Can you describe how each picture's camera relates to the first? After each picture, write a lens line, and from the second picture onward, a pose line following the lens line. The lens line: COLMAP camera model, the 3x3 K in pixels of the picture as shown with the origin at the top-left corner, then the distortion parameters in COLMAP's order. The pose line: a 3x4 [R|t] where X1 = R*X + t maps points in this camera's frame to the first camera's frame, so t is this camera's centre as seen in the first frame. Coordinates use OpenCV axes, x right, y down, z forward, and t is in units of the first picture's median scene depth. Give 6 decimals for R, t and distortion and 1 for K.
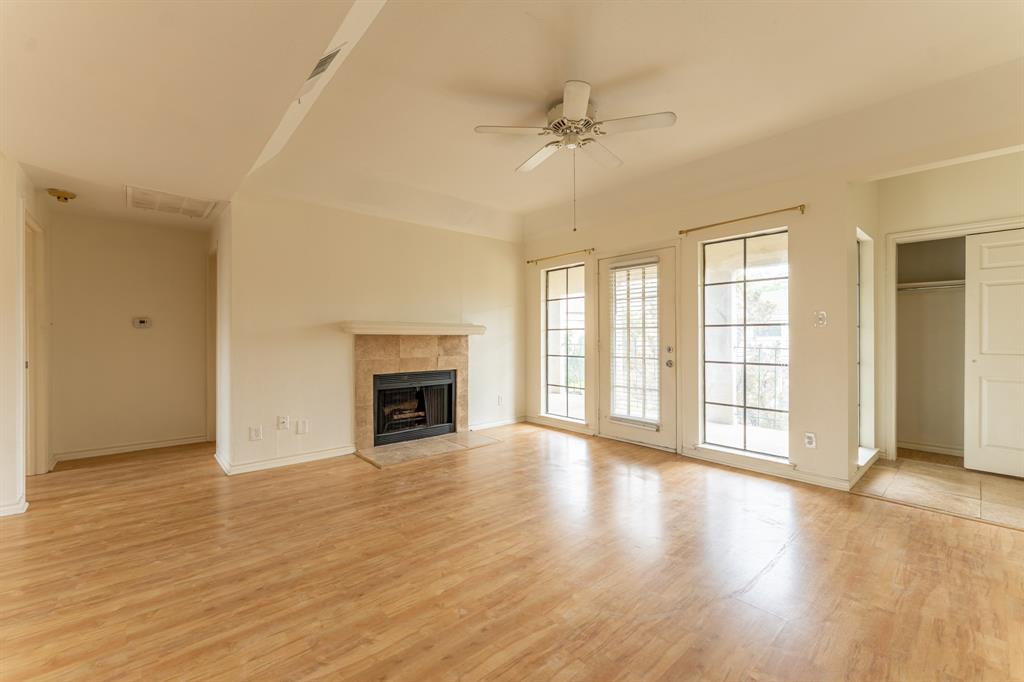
lens RADIAL K [[418.4, 0, 508.2], [0, 418.4, 337.9], [0, 0, 1]] dist [0.000460, -0.000759]
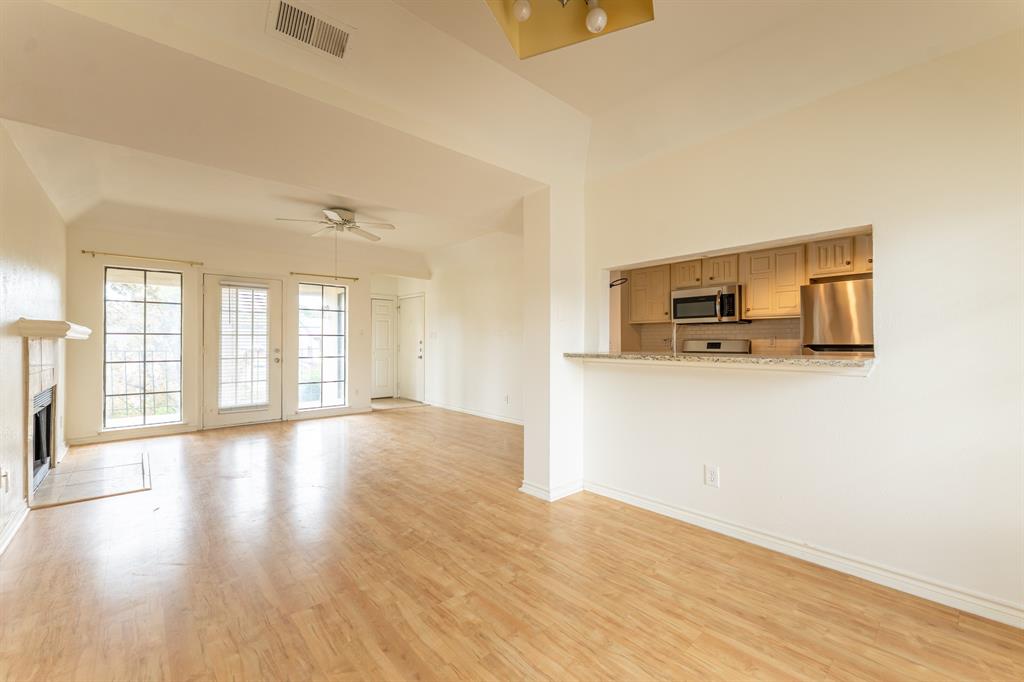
lens RADIAL K [[418.4, 0, 508.2], [0, 418.4, 337.9], [0, 0, 1]] dist [0.000460, -0.000759]
pose [[-0.009166, 0.009827, 0.999910, -1.023339], [-0.000102, 0.999952, -0.009829, -0.002135], [-0.999958, -0.000192, -0.009164, 0.207730]]
